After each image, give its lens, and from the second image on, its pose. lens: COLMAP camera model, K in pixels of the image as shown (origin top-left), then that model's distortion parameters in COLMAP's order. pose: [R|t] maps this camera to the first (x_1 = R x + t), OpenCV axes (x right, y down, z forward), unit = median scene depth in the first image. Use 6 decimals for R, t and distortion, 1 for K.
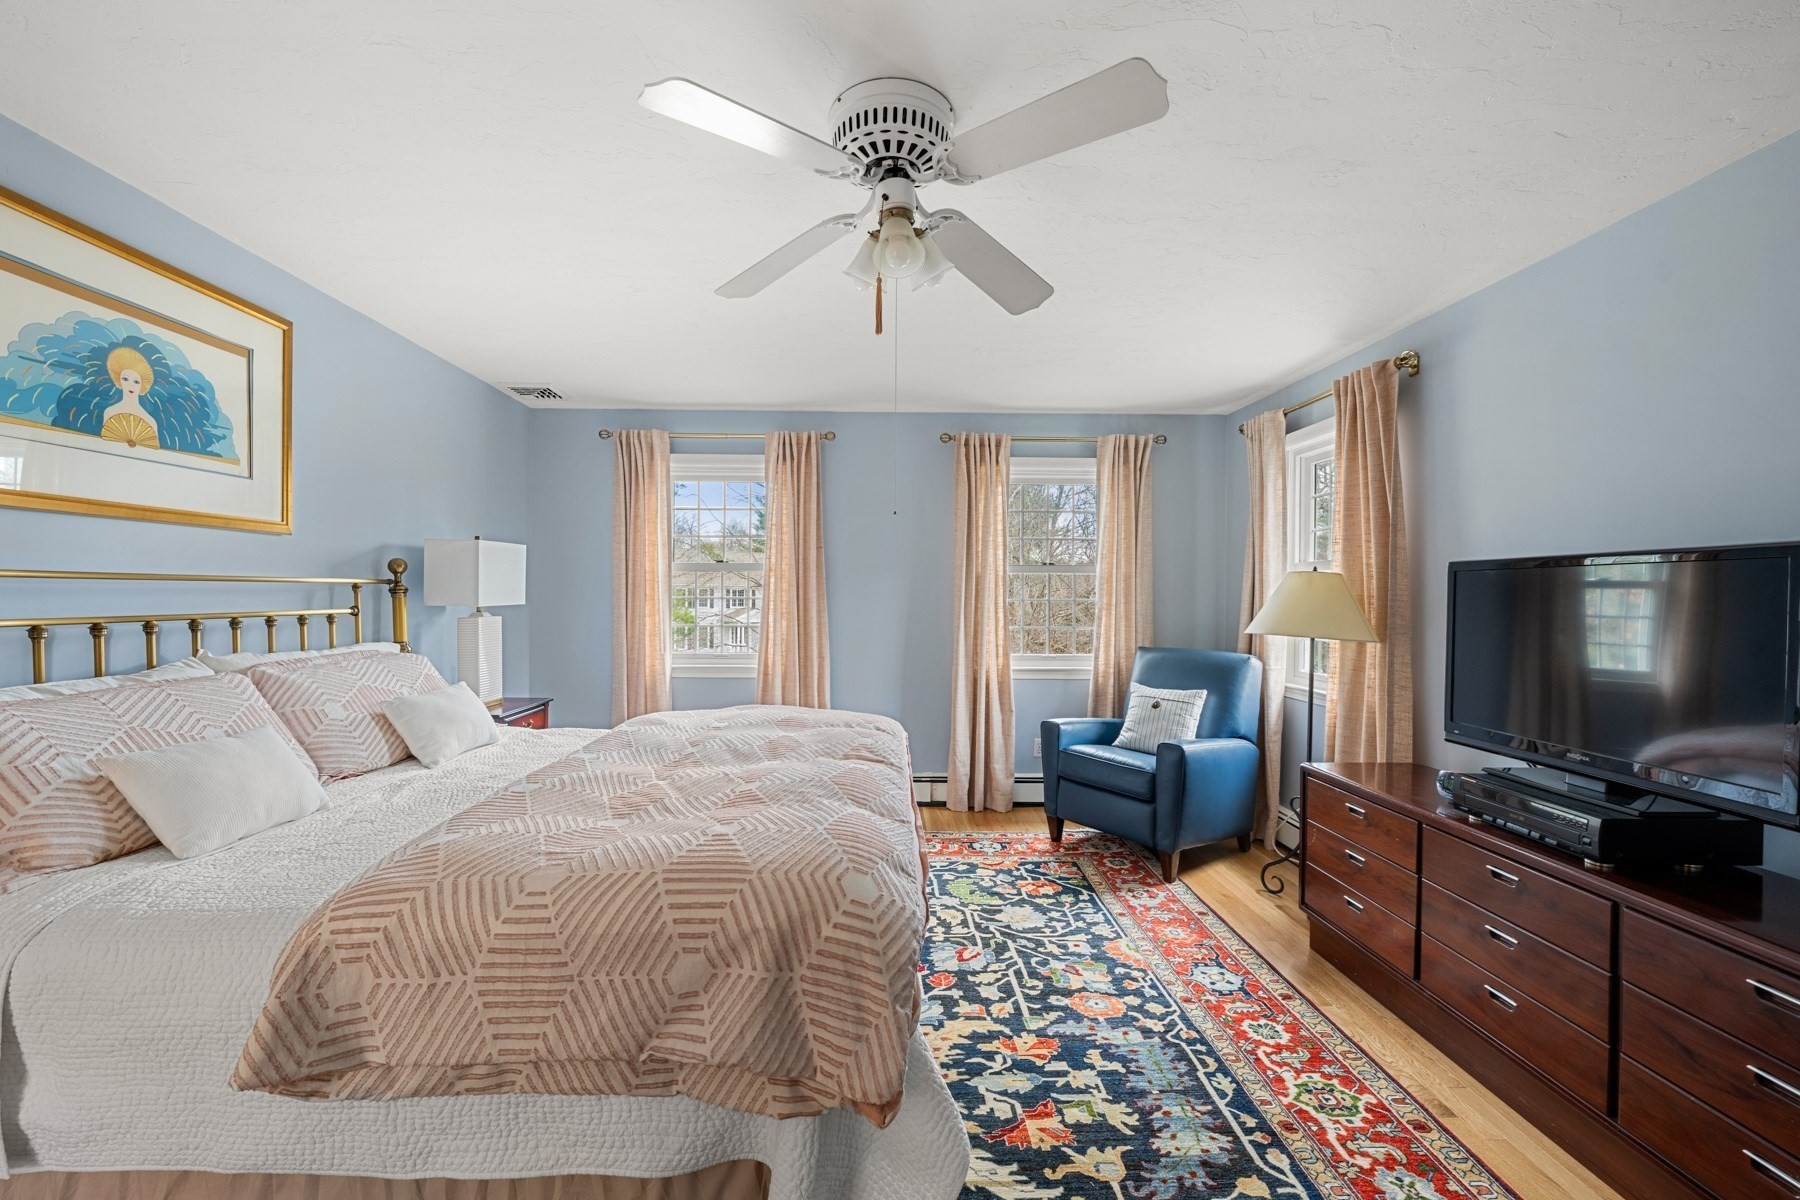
lens RADIAL K [[736.3, 0, 899.7], [0, 736.3, 601.3], [0, 0, 1]] dist [-0.002914, -0.000120]
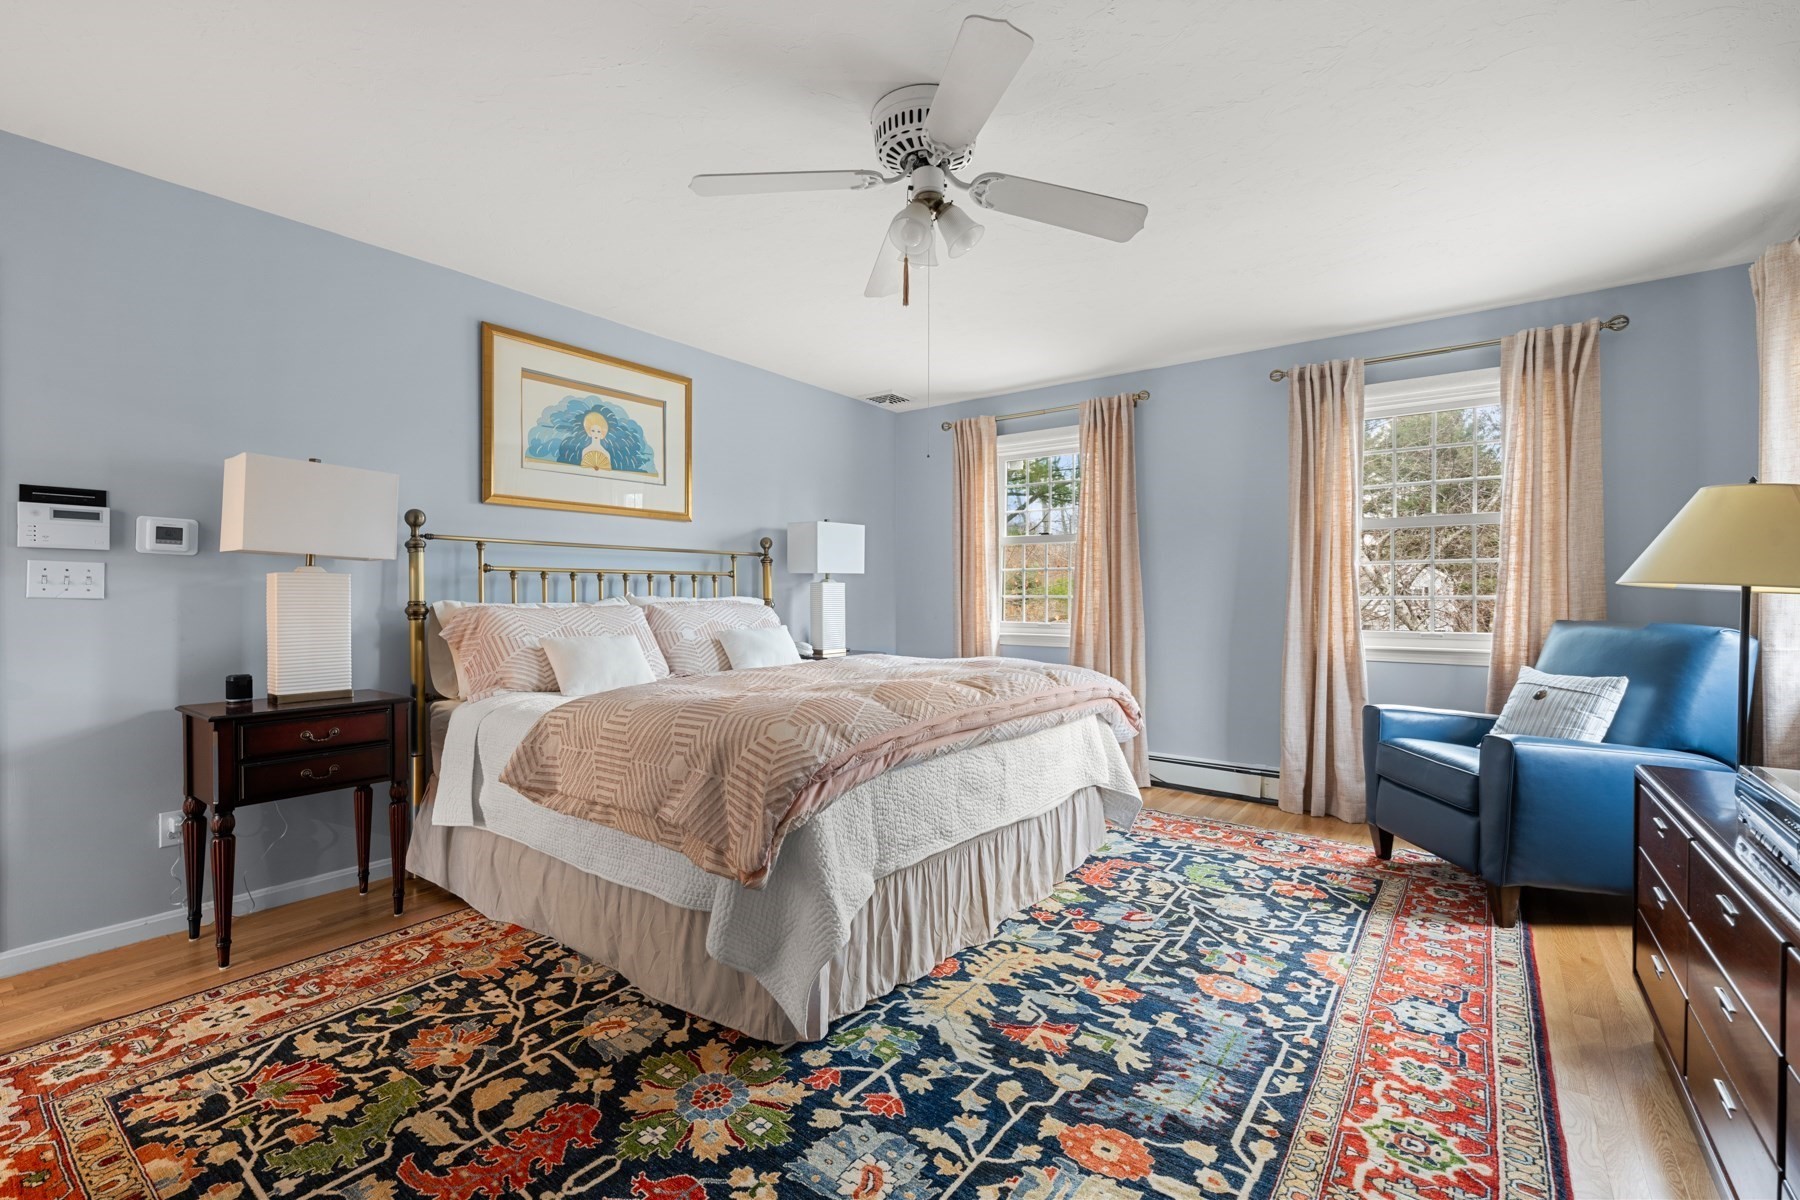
lens RADIAL K [[797.2, 0, 898.9], [0, 797.2, 599.5], [0, 0, 1]] dist [0.000272, -0.000599]
pose [[0.783239, -0.003628, -0.621711, 0.534671], [-0.000497, 0.999979, -0.006462, 0.082436], [0.621721, 0.005370, 0.783220, -0.003174]]
